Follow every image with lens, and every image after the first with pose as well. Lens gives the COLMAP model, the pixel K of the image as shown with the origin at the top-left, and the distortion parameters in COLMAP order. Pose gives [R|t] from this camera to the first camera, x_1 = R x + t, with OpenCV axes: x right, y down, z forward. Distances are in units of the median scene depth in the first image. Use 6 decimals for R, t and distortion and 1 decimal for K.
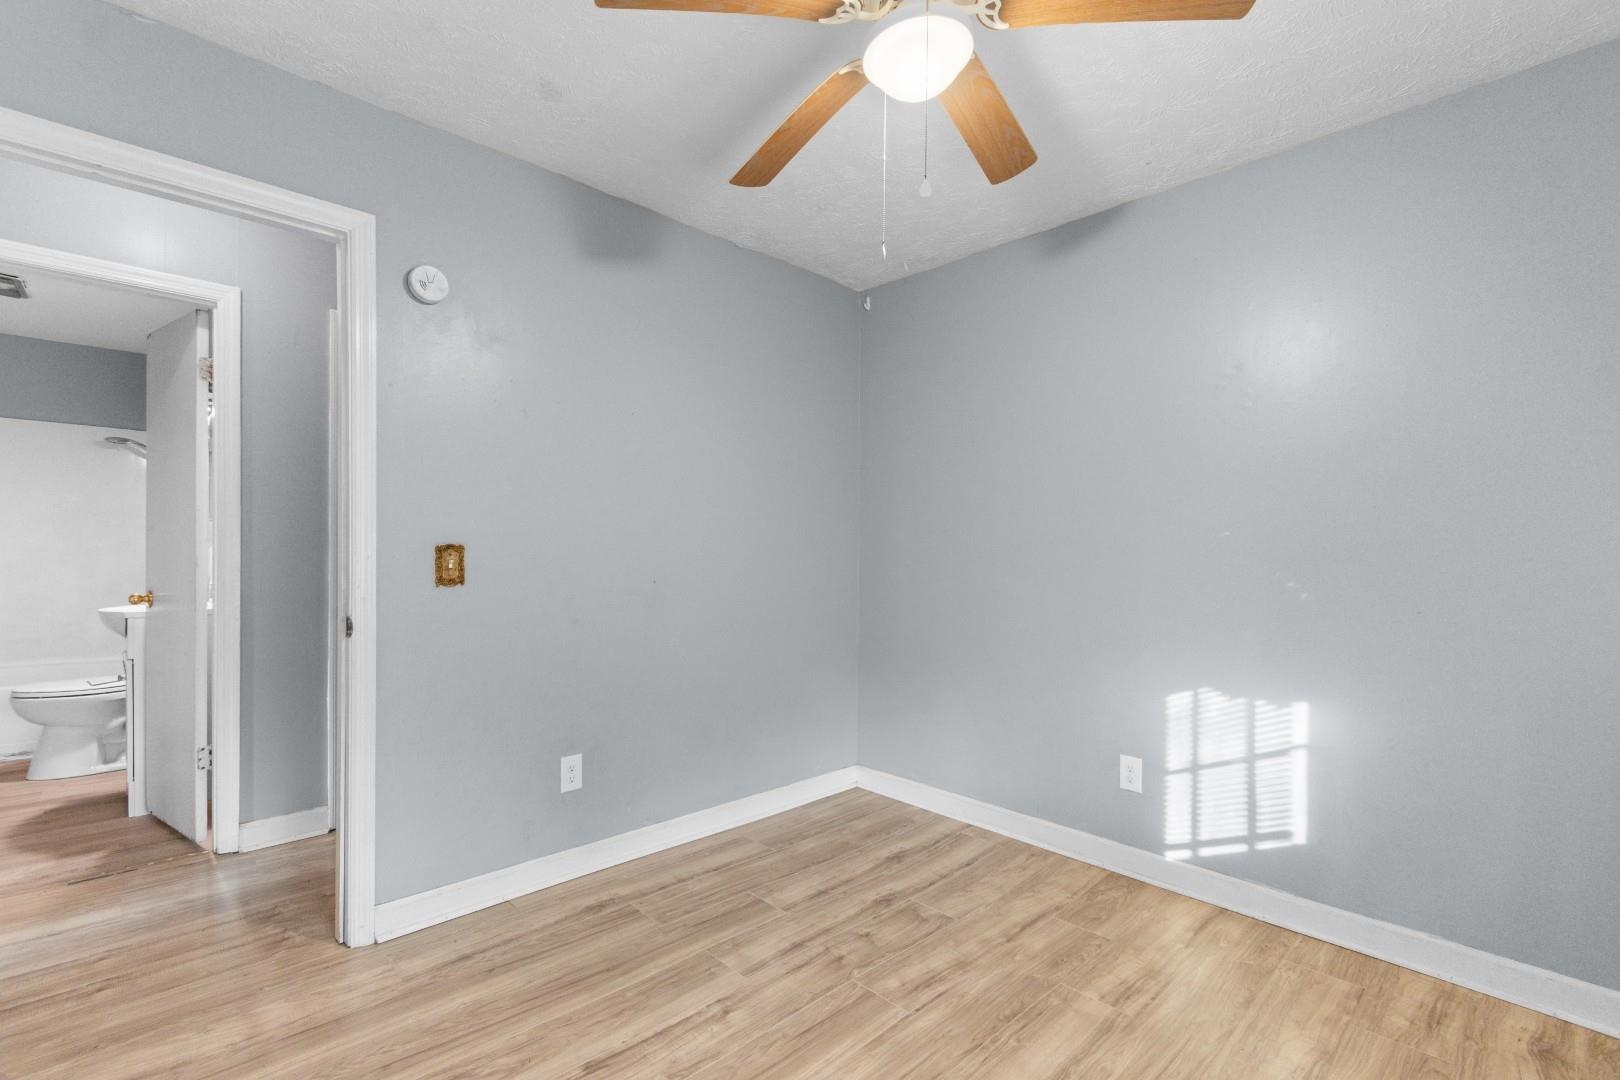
lens RADIAL K [[715.2, 0, 806.9], [0, 715.2, 551.9], [0, 0, 1]] dist [-0.002080, -0.000509]
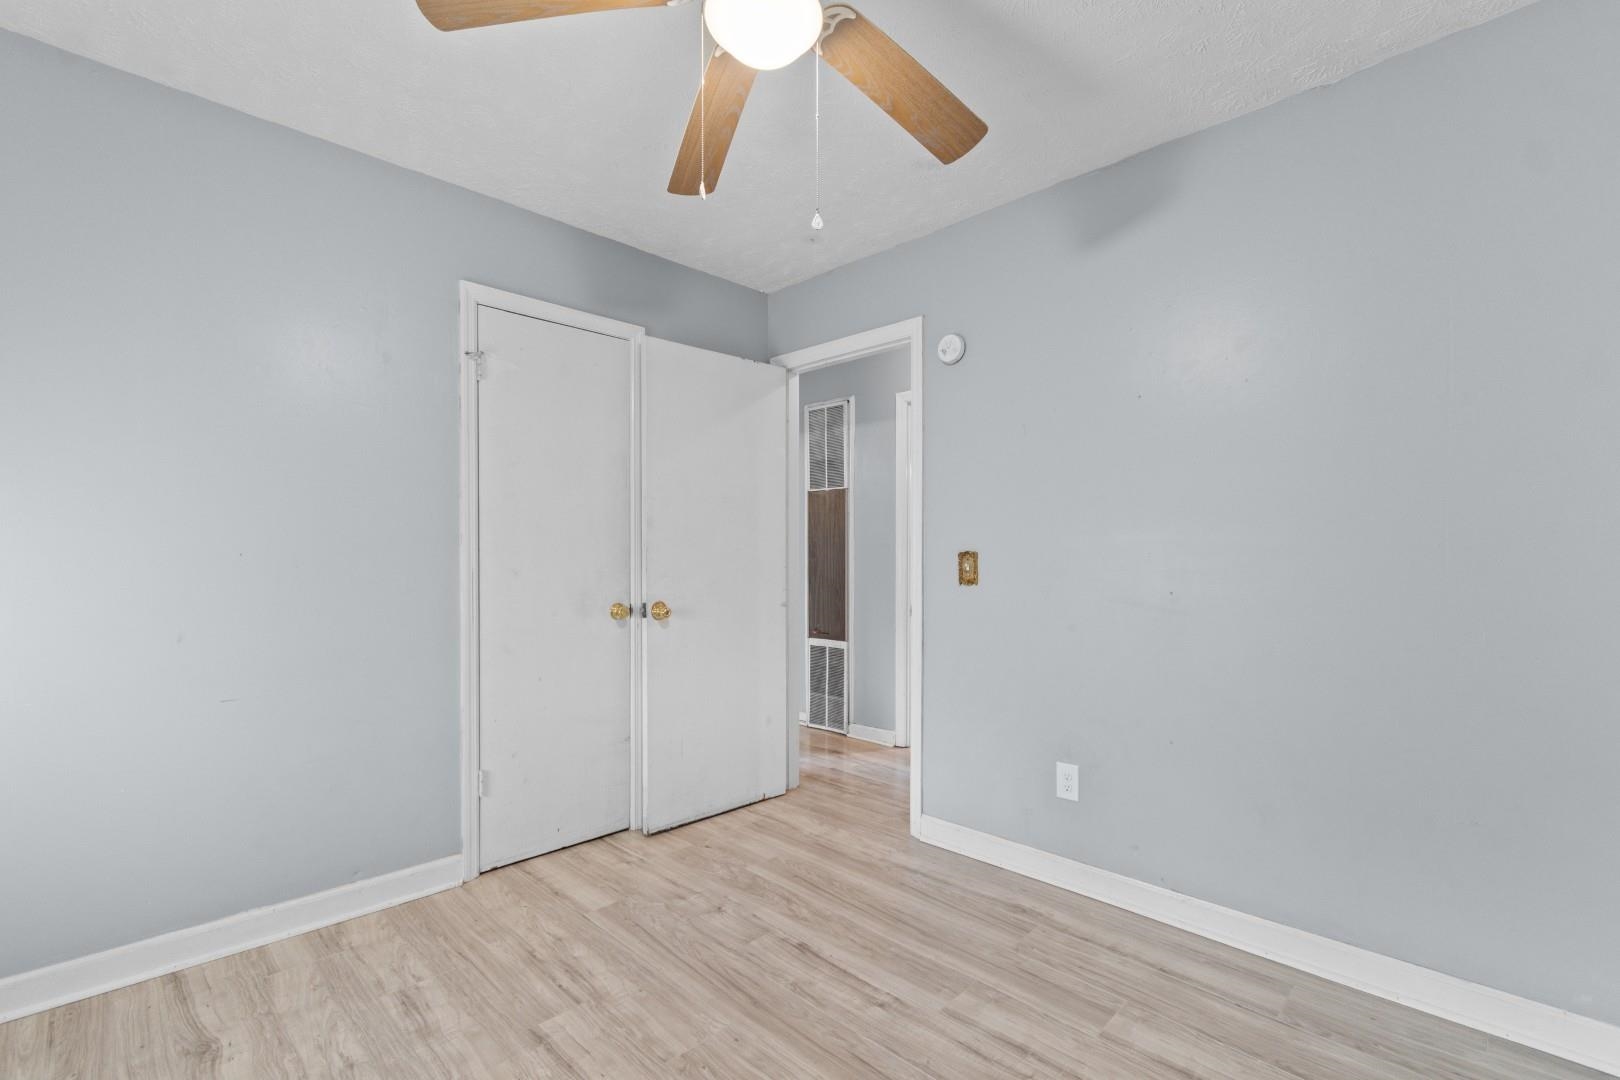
lens RADIAL K [[715.2, 0, 806.9], [0, 715.2, 551.9], [0, 0, 1]] dist [-0.002080, -0.000509]
pose [[0.030835, -0.011660, -0.999456, 0.733884], [0.001866, 0.999931, -0.011608, 0.004252], [0.999523, -0.001507, 0.030855, 0.690959]]
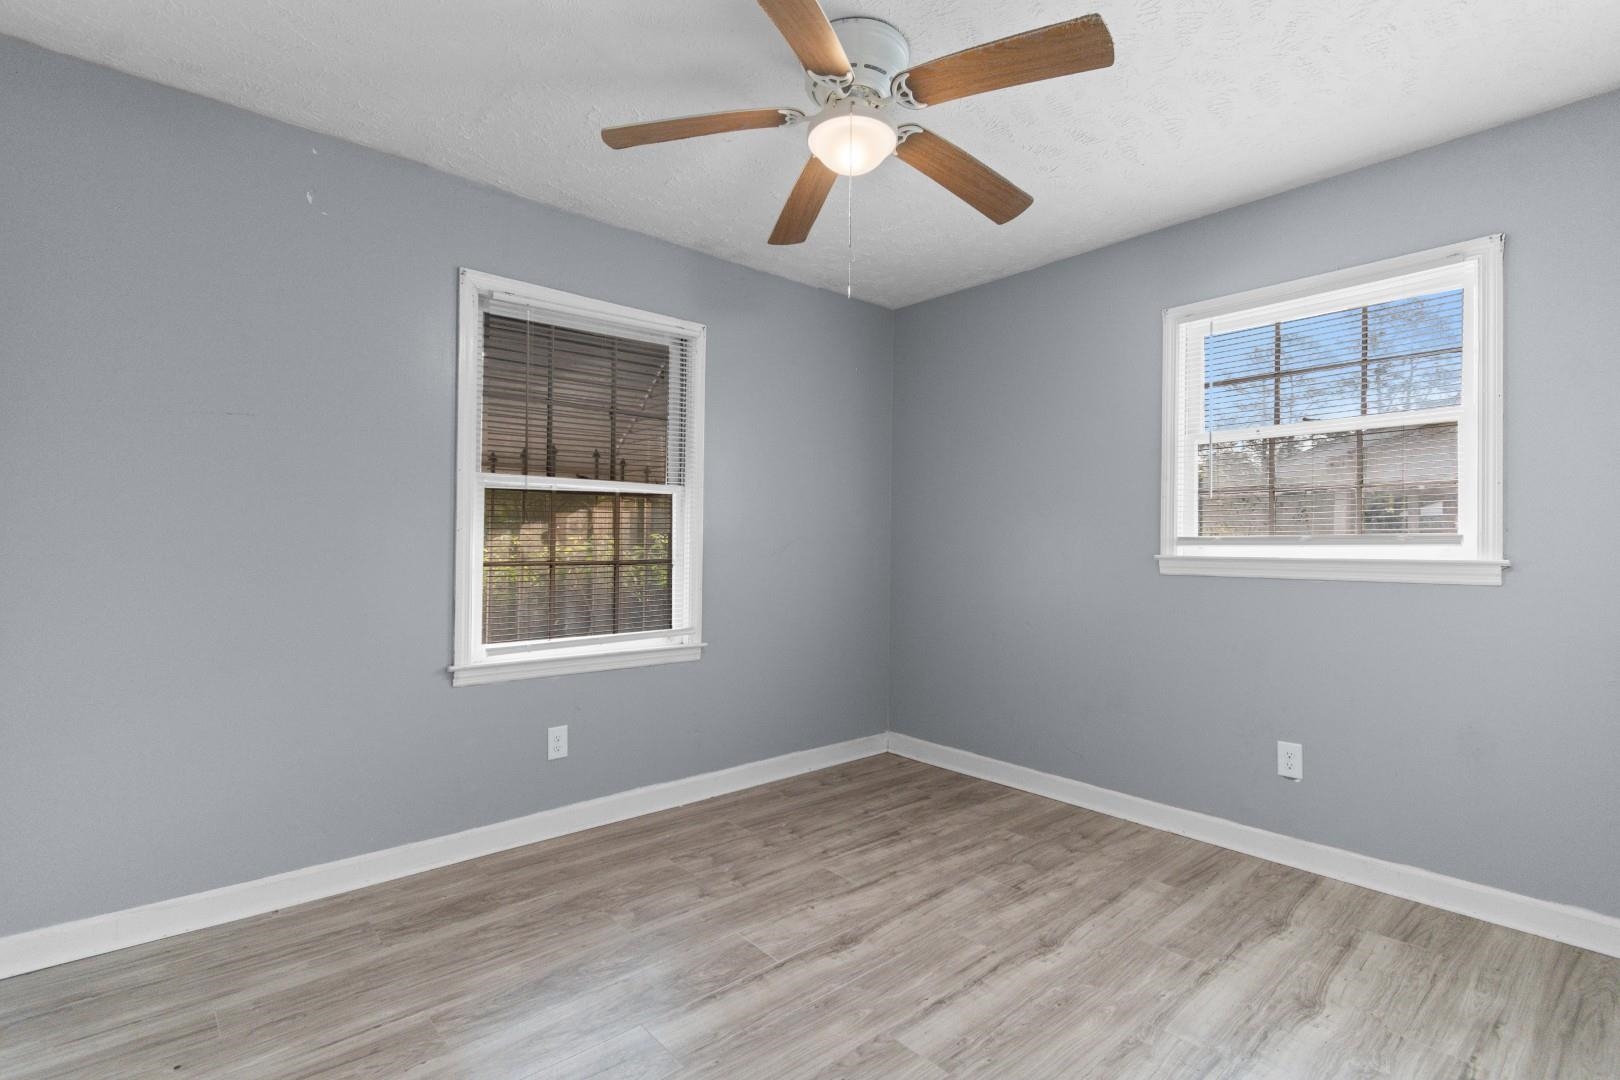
lens RADIAL K [[768.7, 0, 810.0], [0, 768.7, 540.0], [0, 0, 1]] dist [-0.001532, -0.000869]
pose [[-0.998957, -0.010820, 0.044351, 0.028834], [-0.011026, 0.999929, -0.004413, 0.002294], [-0.044300, -0.004898, -0.999006, 1.494595]]
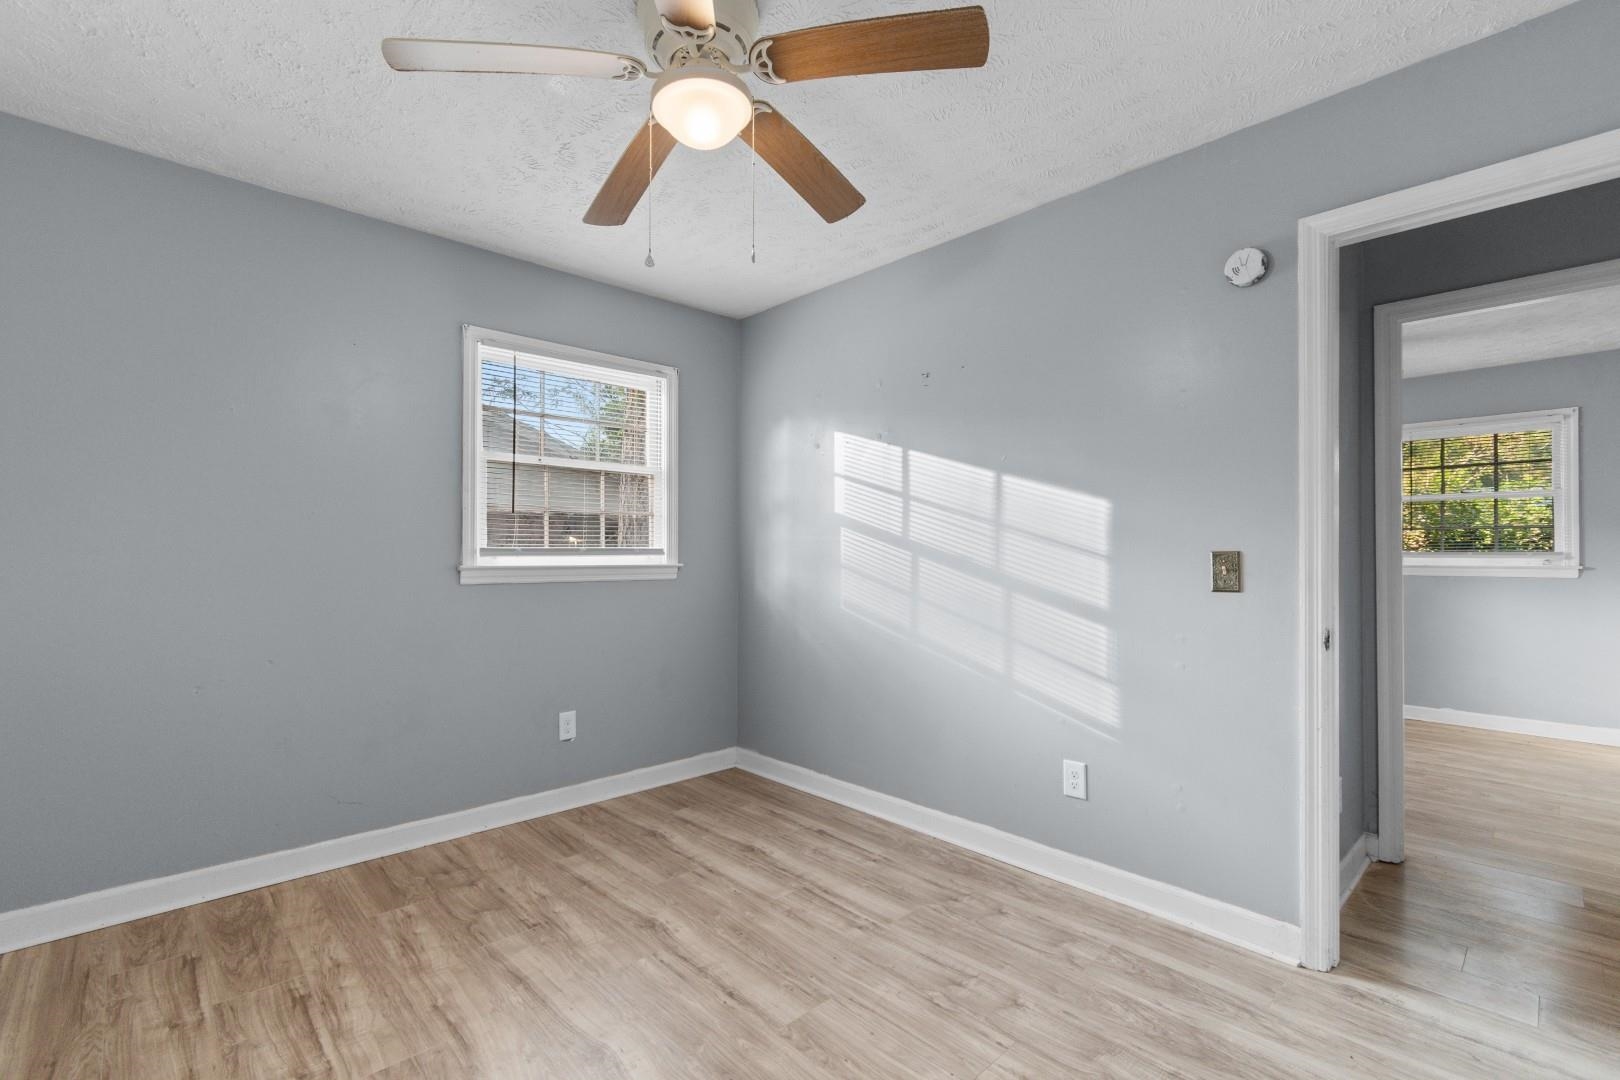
lens RADIAL K [[714.9, 0, 810.5], [0, 714.9, 548.4], [0, 0, 1]] dist [0.002393, -0.000461]
pose [[-0.005359, -0.015783, -0.999861, 0.764467], [-0.001375, 0.999875, -0.015776, 0.005017], [0.999985, 0.001290, -0.005380, 0.721013]]
